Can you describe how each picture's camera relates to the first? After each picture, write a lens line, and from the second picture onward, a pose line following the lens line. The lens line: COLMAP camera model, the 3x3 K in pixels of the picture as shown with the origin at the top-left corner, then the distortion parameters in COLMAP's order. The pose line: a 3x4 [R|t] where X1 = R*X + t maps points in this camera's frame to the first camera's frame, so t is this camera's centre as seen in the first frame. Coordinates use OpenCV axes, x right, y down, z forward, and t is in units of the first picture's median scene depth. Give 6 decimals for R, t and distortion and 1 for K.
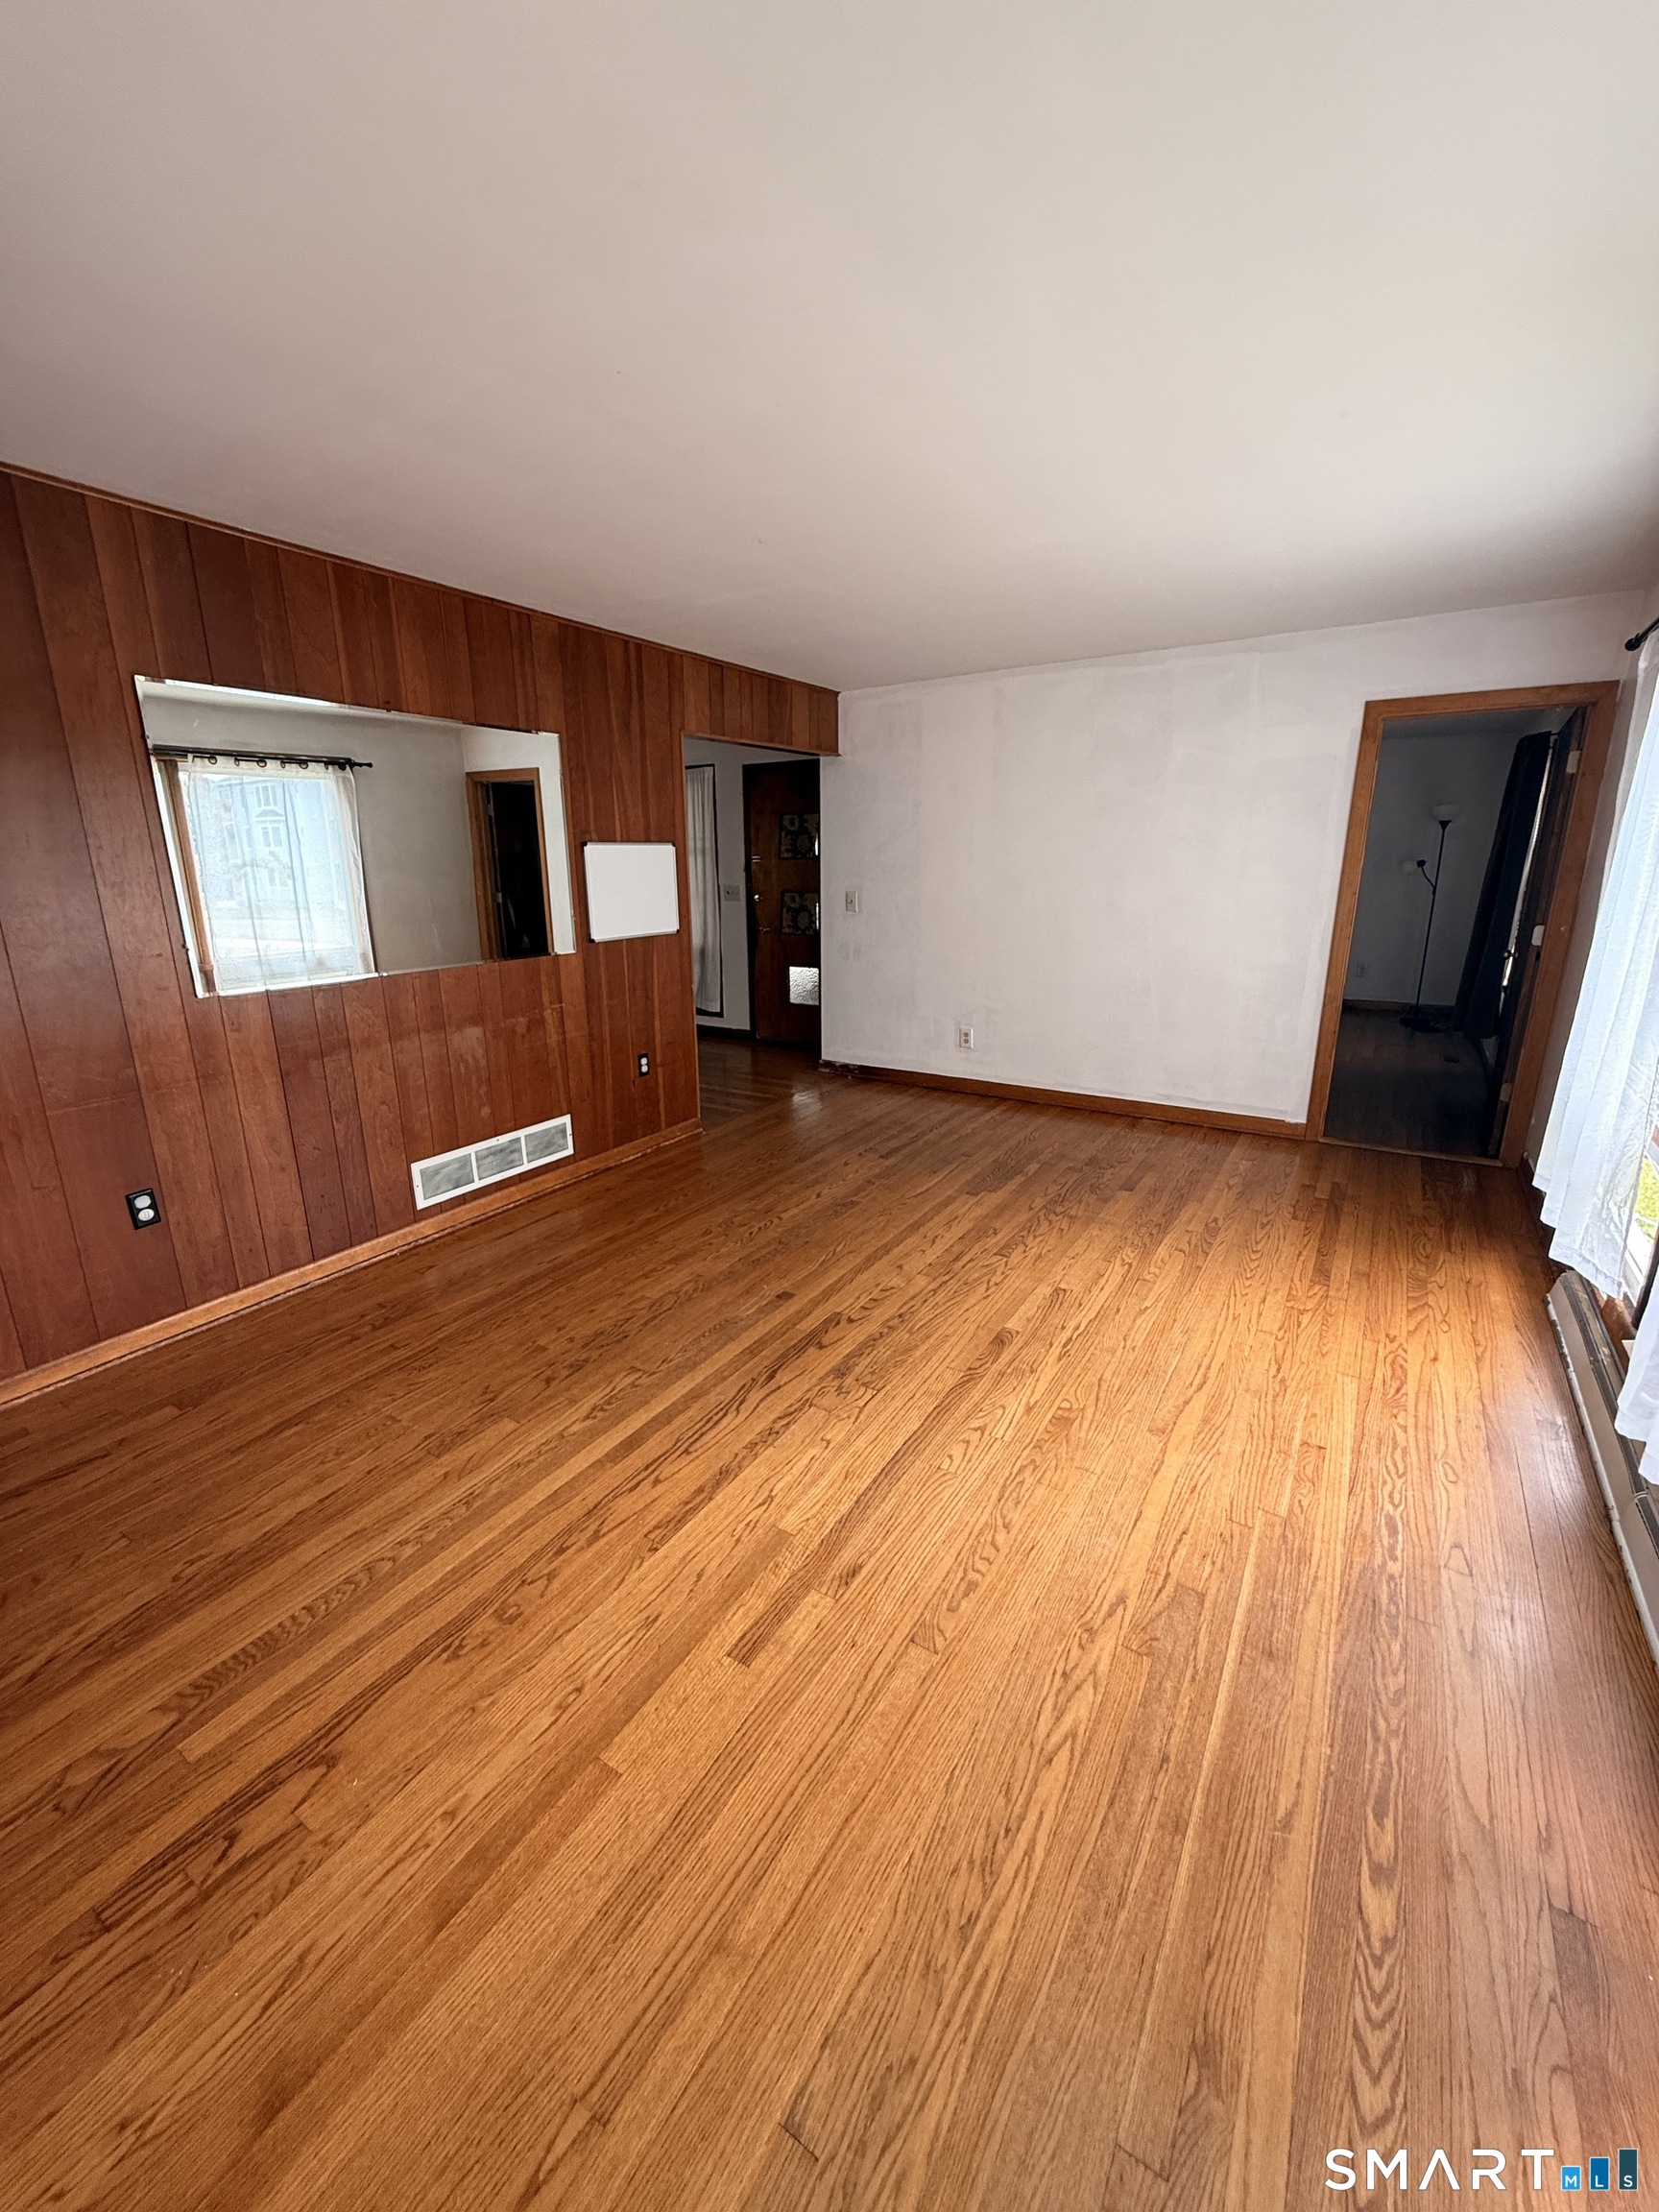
lens RADIAL K [[894.3, 0, 828.2], [0, 894.3, 1099.9], [0, 0, 1]] dist [-0.000251, -0.000002]
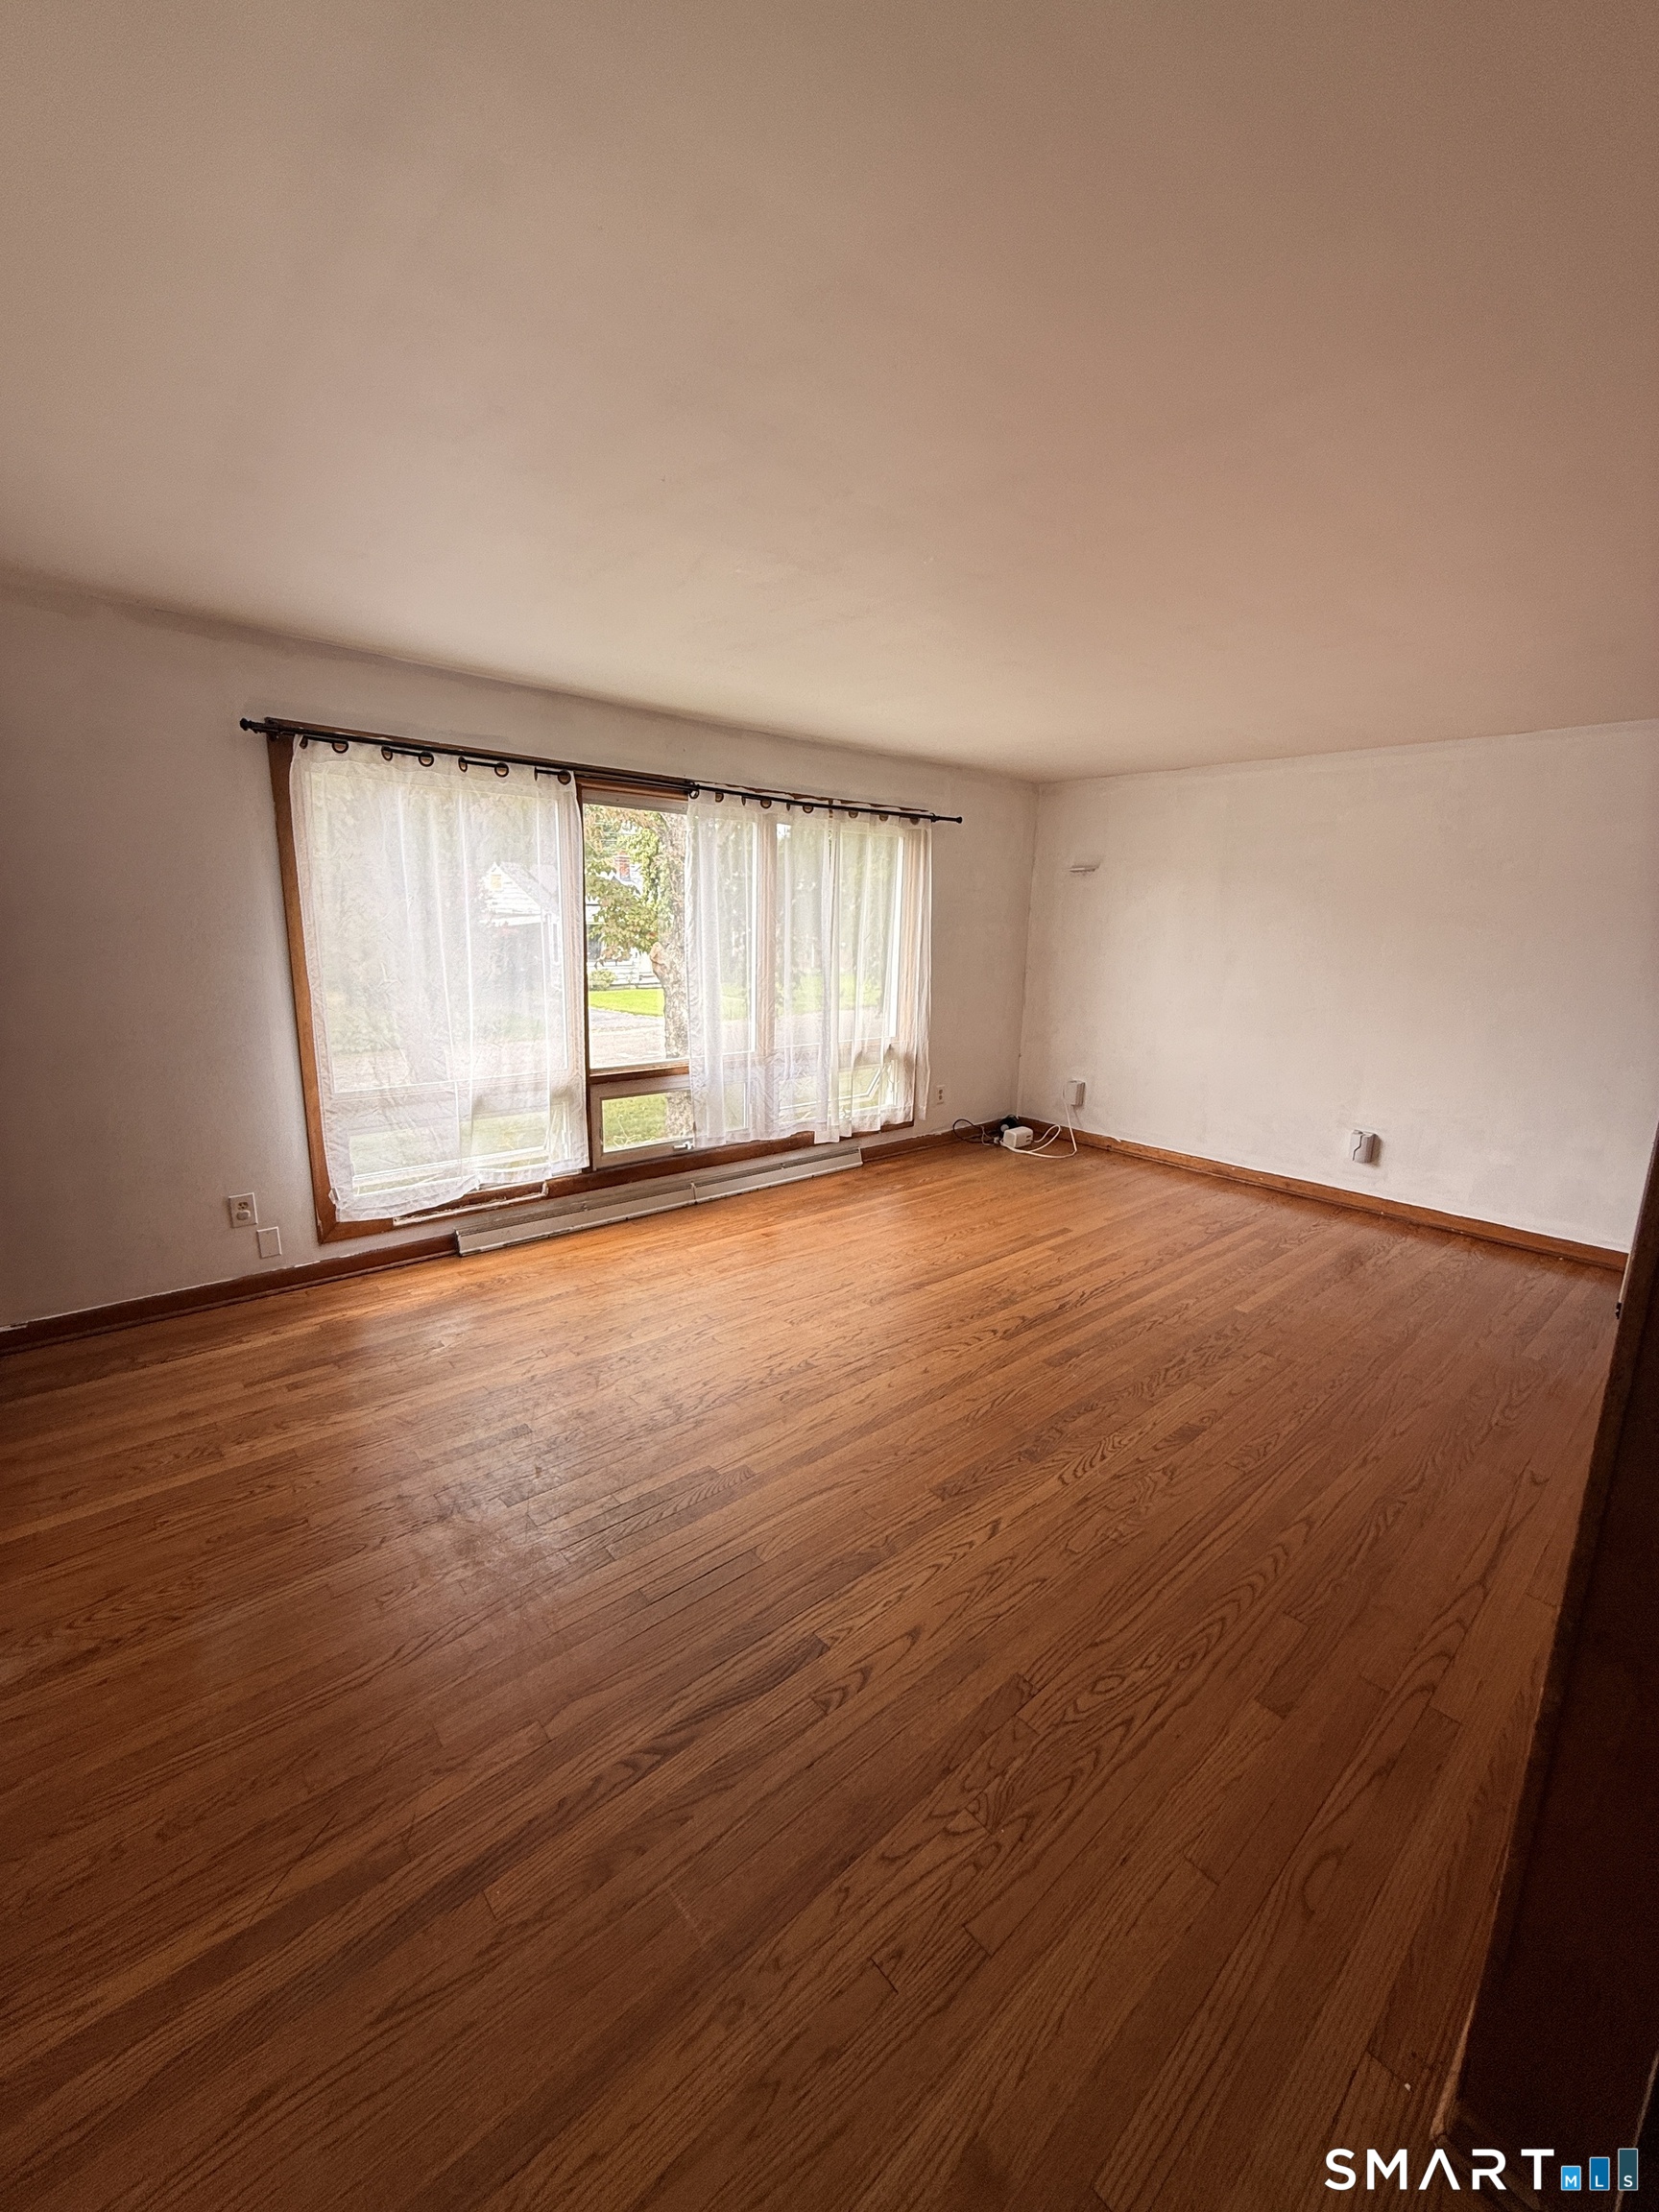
lens RADIAL K [[894.3, 0, 827.0], [0, 894.3, 1104.9], [0, 0, 1]] dist [-0.000251, -0.000002]
pose [[-0.960130, -0.070986, 0.270393, -0.059475], [0.058726, 0.894426, 0.443343, -0.539497], [-0.273317, 0.441546, -0.854596, 1.916013]]
